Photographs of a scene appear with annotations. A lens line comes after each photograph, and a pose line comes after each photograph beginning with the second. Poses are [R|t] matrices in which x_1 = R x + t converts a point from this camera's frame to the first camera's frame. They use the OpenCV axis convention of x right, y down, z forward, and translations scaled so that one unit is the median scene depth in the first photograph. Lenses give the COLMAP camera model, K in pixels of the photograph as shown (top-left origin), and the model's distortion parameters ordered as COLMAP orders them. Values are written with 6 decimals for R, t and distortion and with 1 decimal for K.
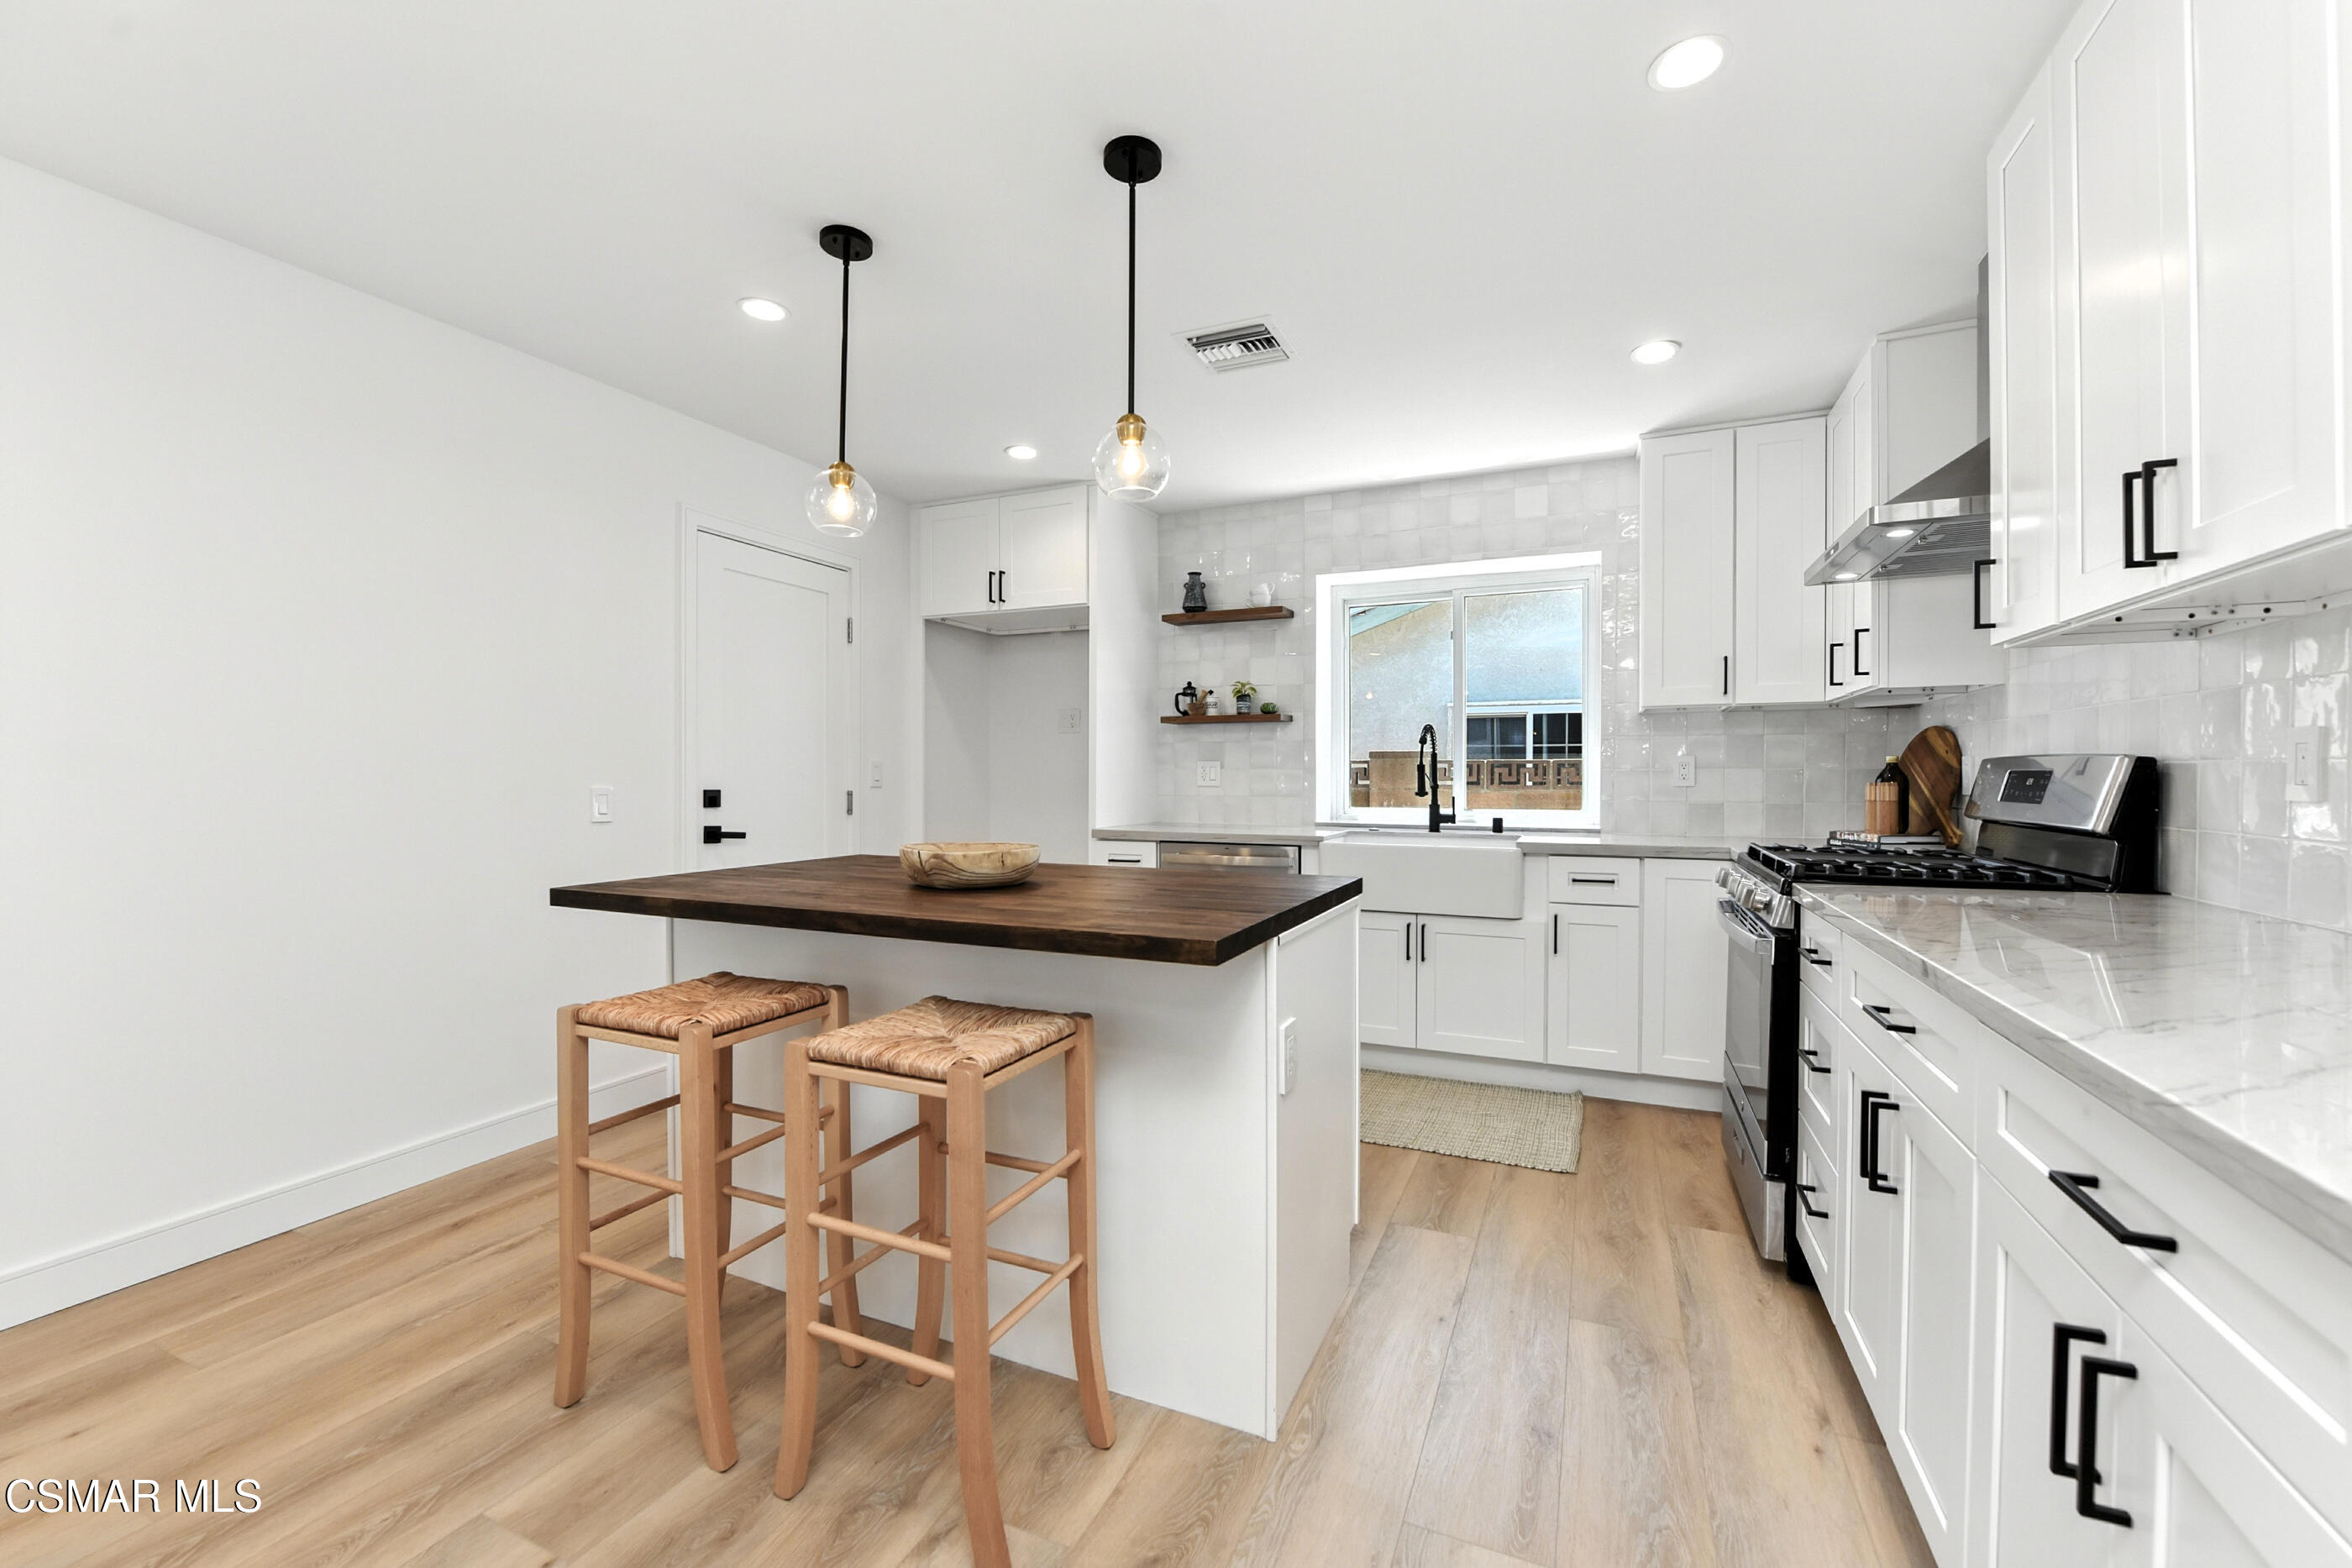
lens RADIAL K [[945.8, 0, 1164.8], [0, 945.8, 776.7], [0, 0, 1]] dist [-0.009182, -0.003731]
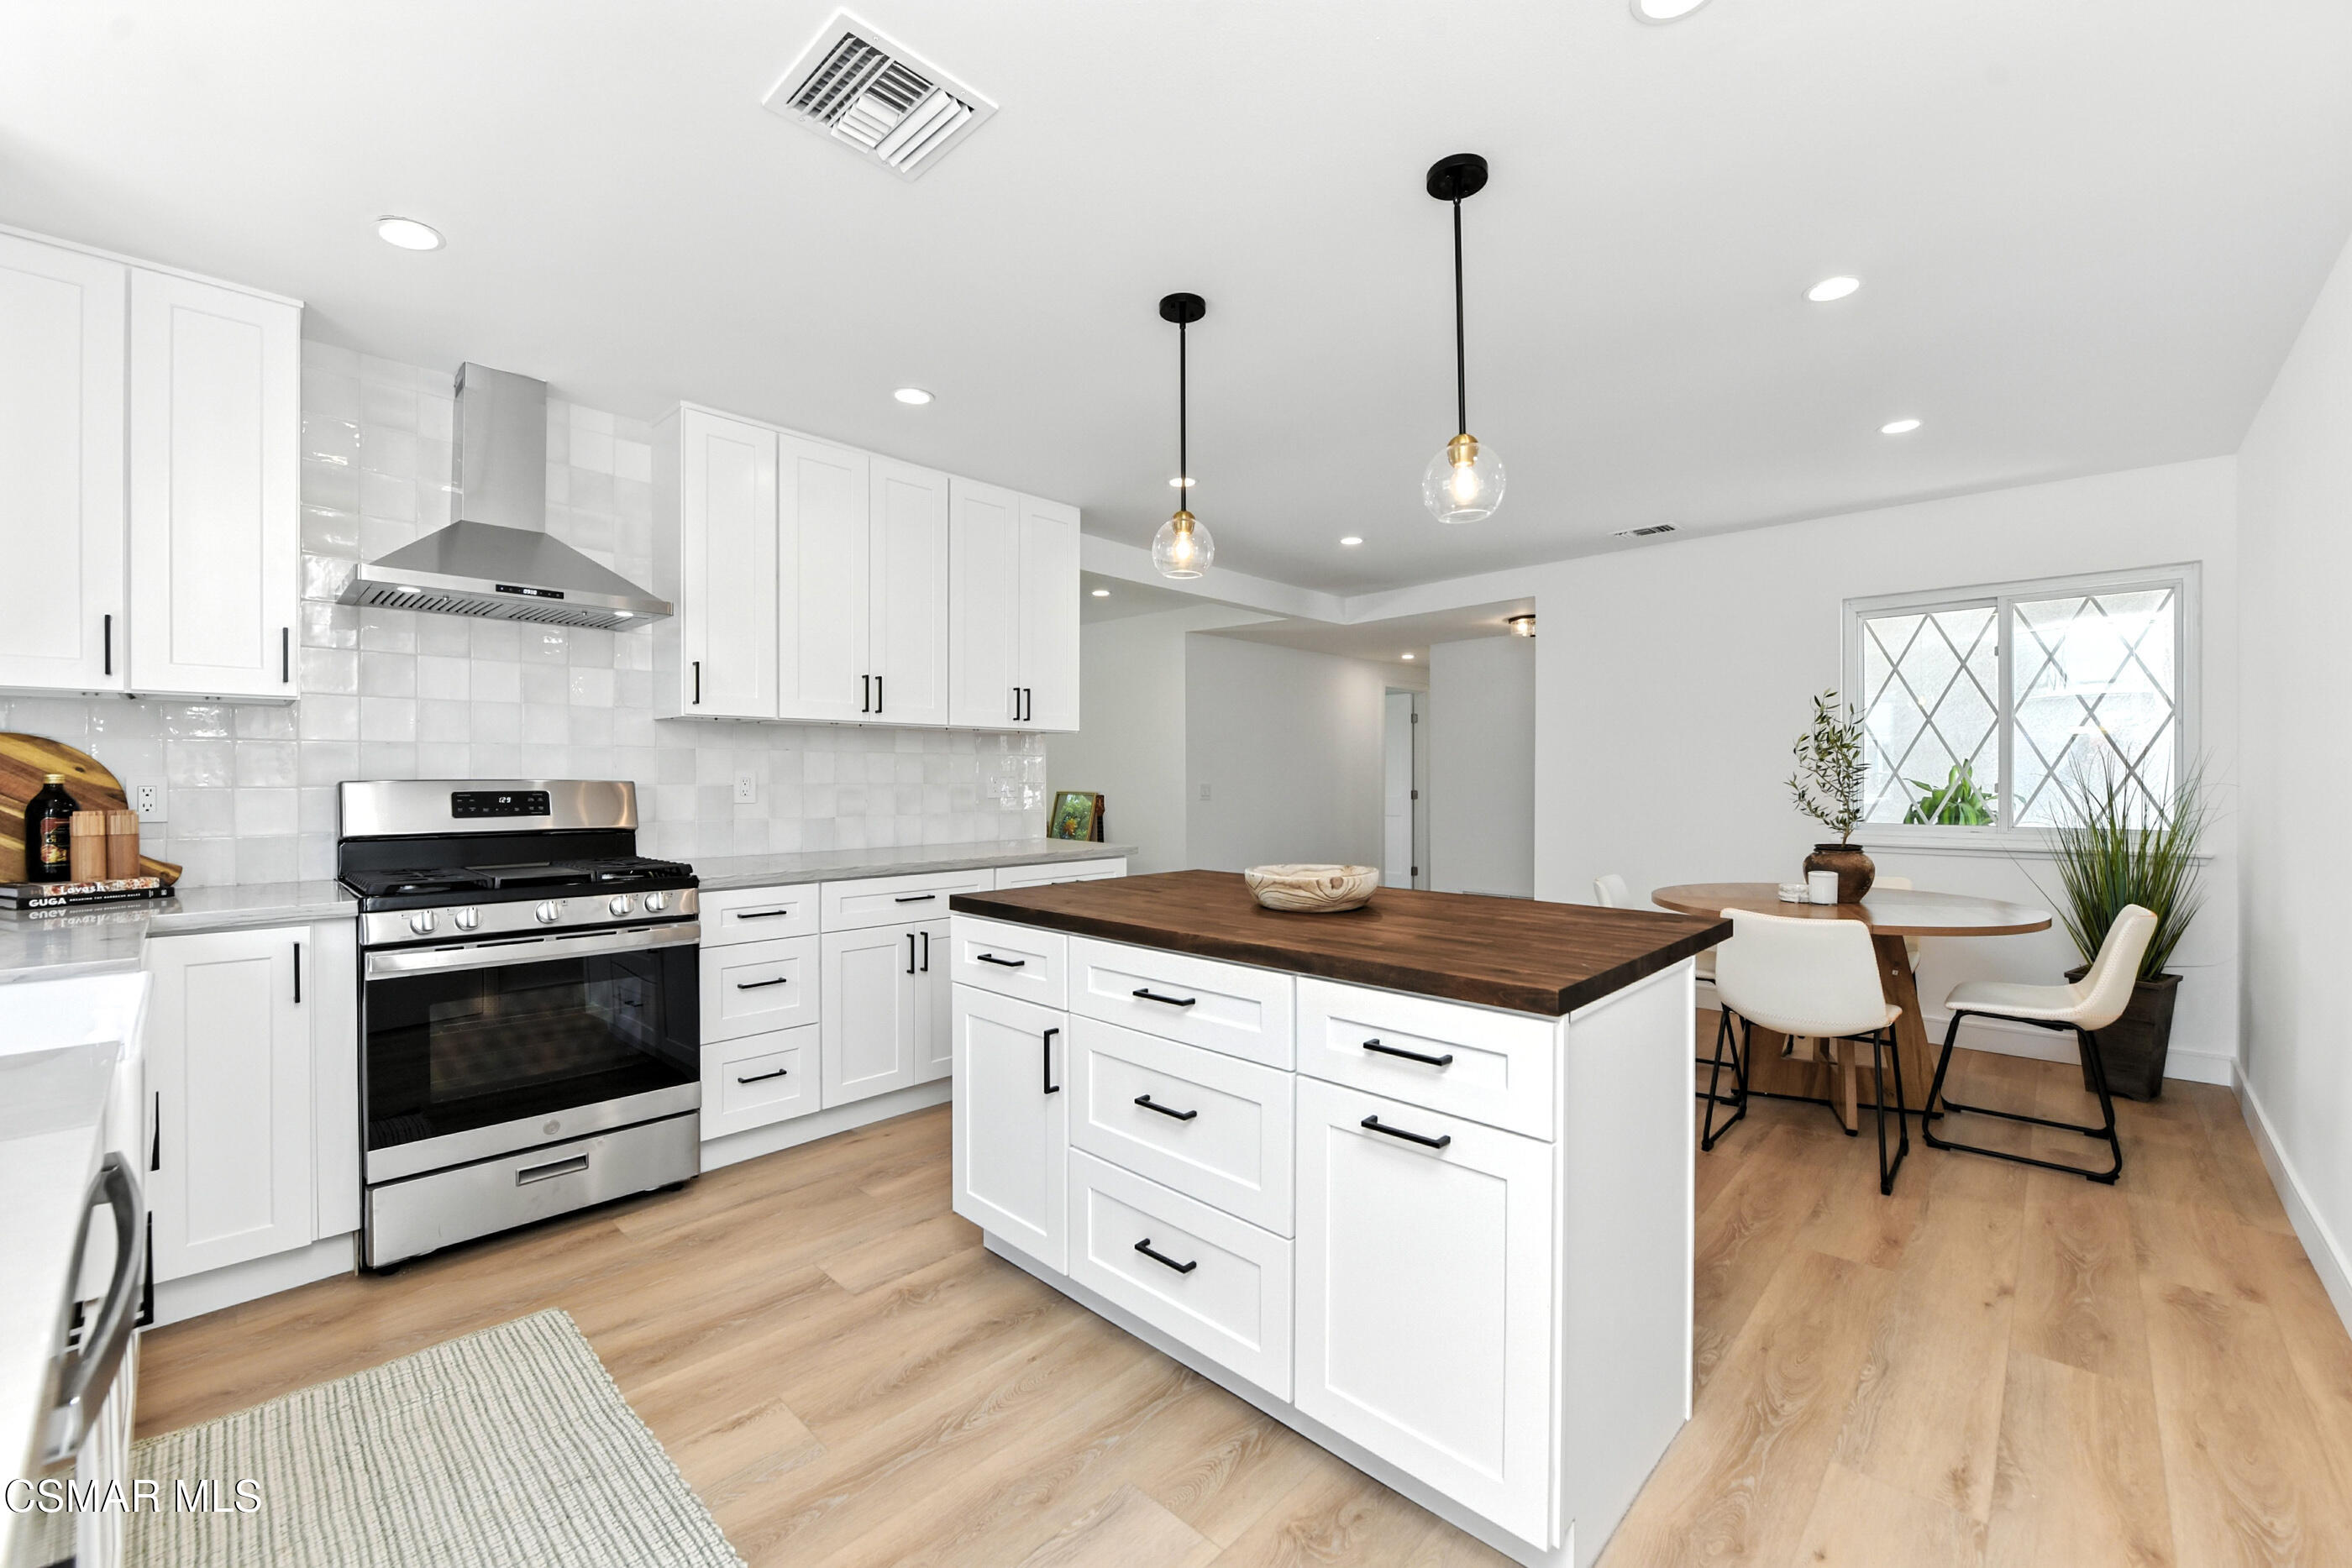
lens RADIAL K [[945.8, 0, 1169.7], [0, 945.8, 779.6], [0, 0, 1]] dist [-0.009182, -0.003731]
pose [[-0.943293, -0.003665, 0.331941, -0.203538], [-0.000742, 0.999960, 0.008934, -0.019389], [-0.331961, 0.008182, -0.943258, 1.040367]]
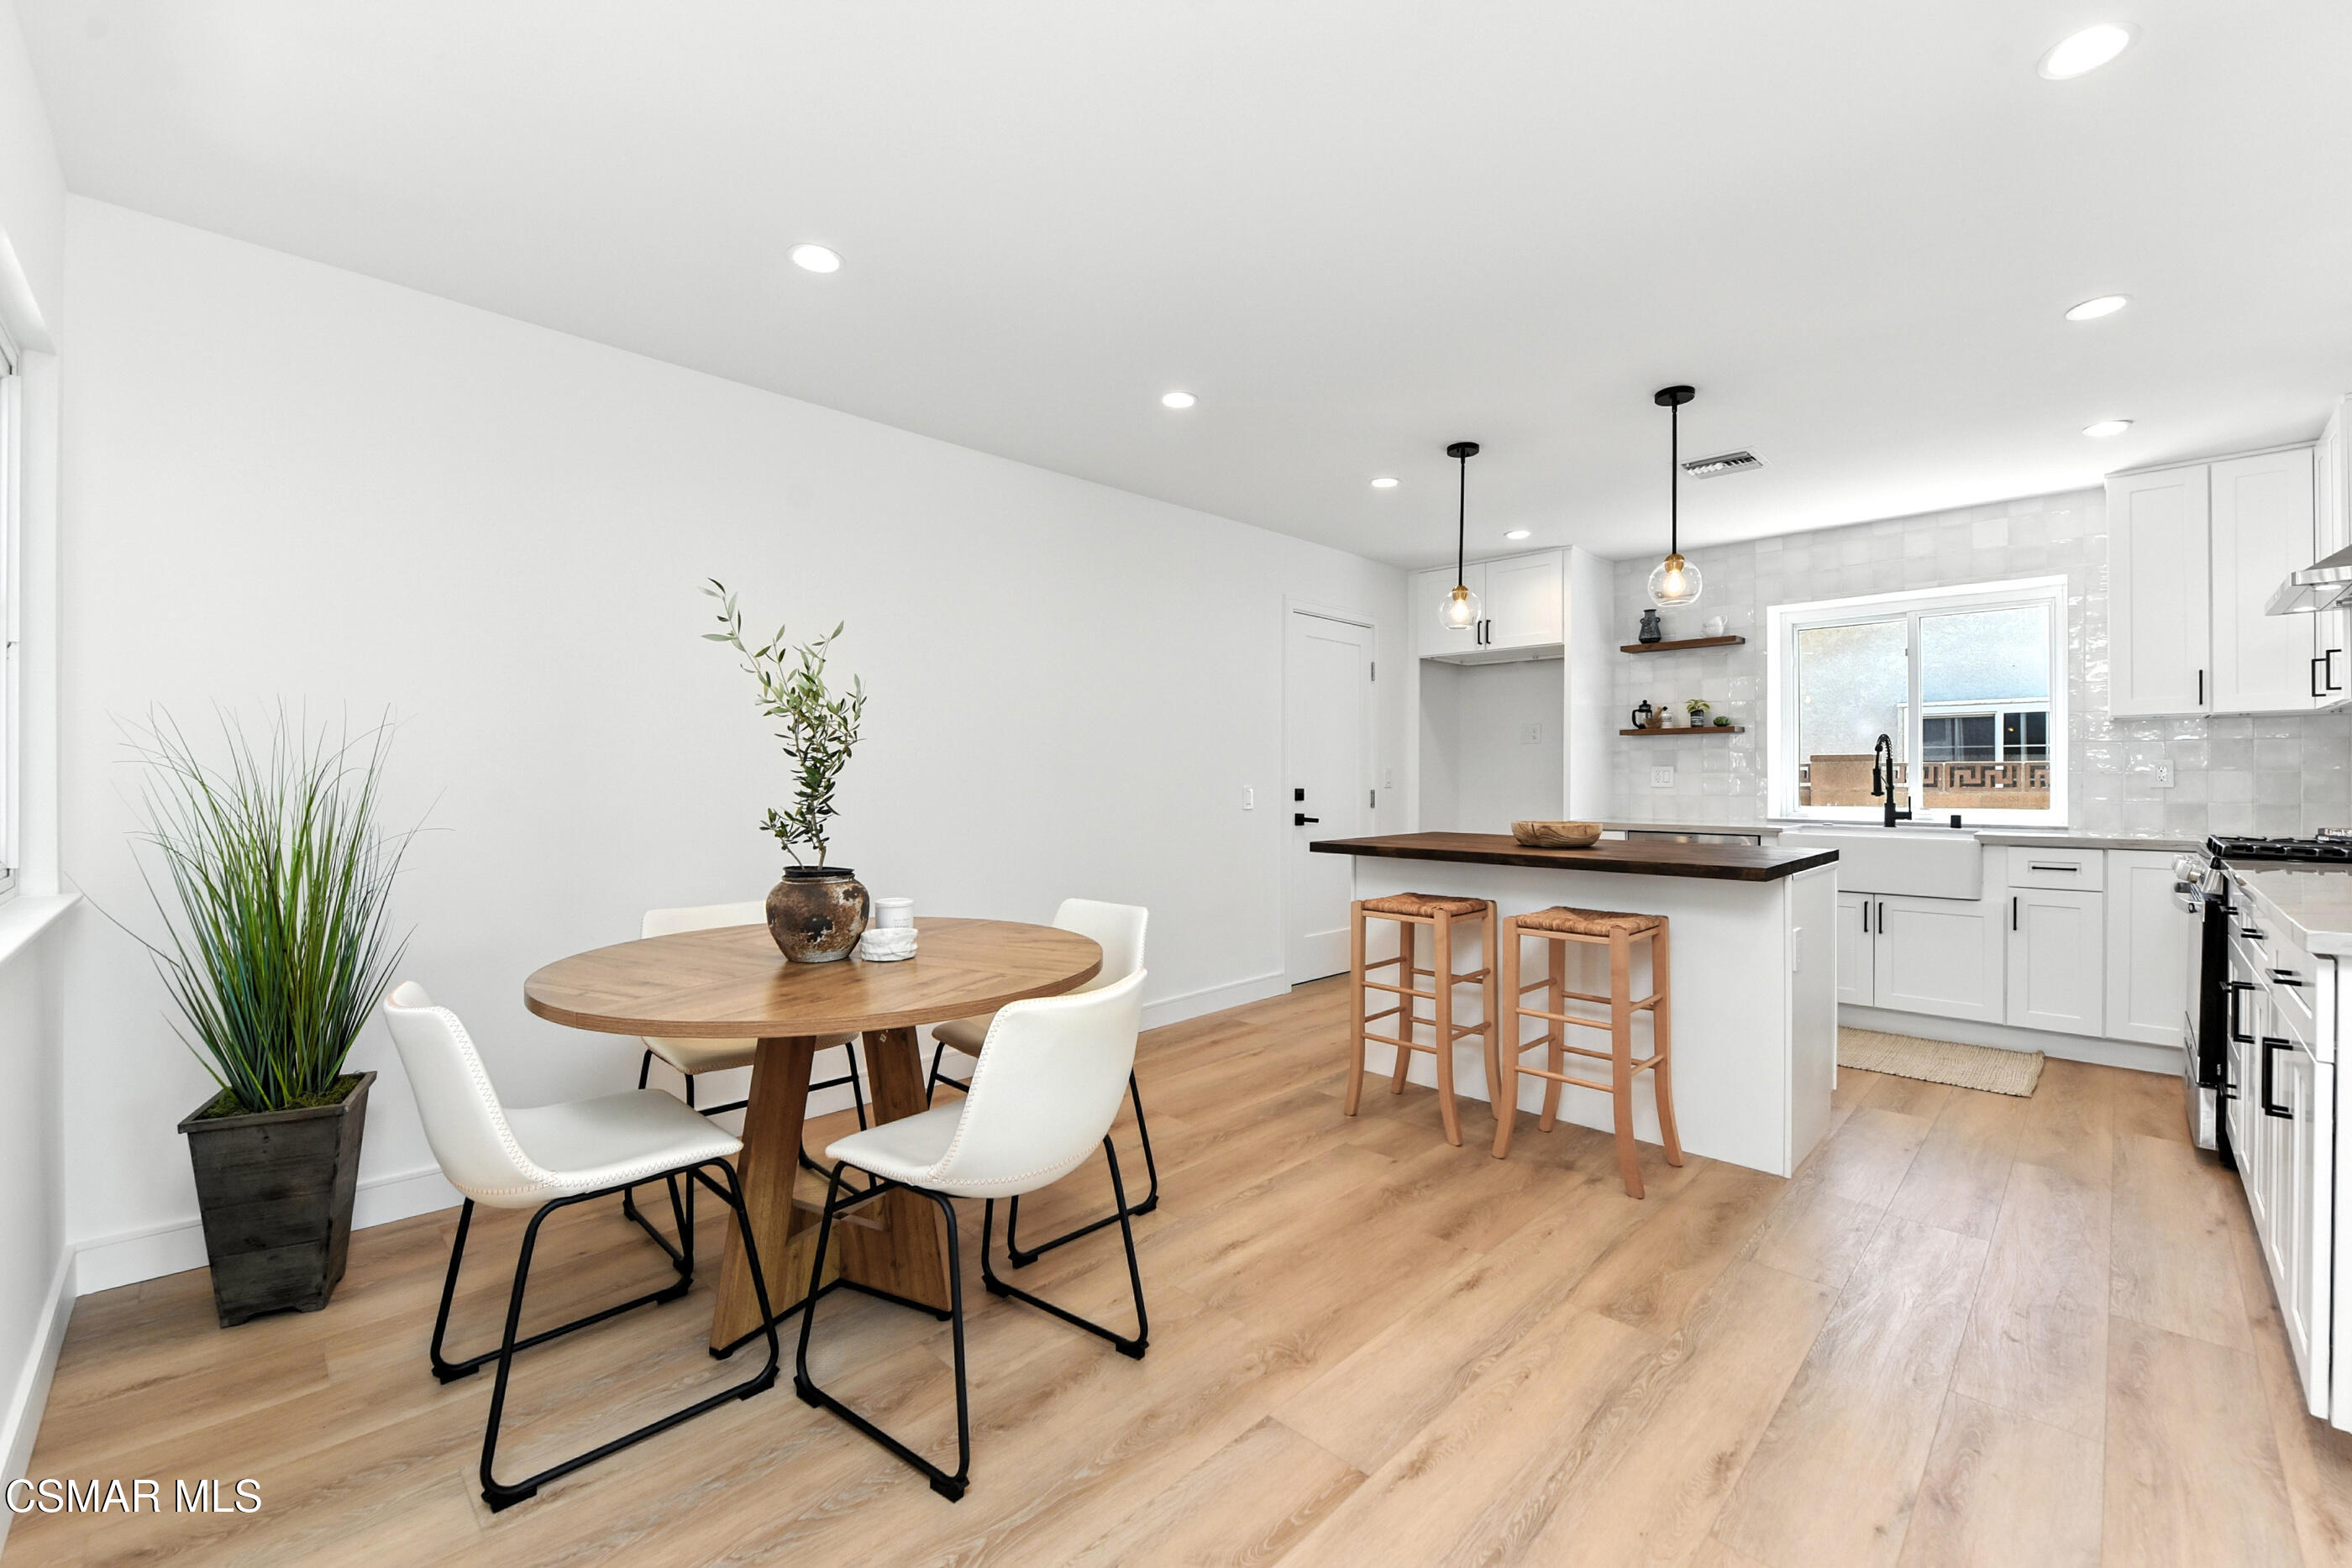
lens RADIAL K [[945.8, 0, 1174.4], [0, 945.8, 774.5], [0, 0, 1]] dist [-0.009182, -0.003731]
pose [[0.935761, -0.002696, -0.352625, -0.124751], [0.000962, 0.999987, -0.005092, -0.000463], [0.352634, 0.004426, 0.935751, -0.373747]]
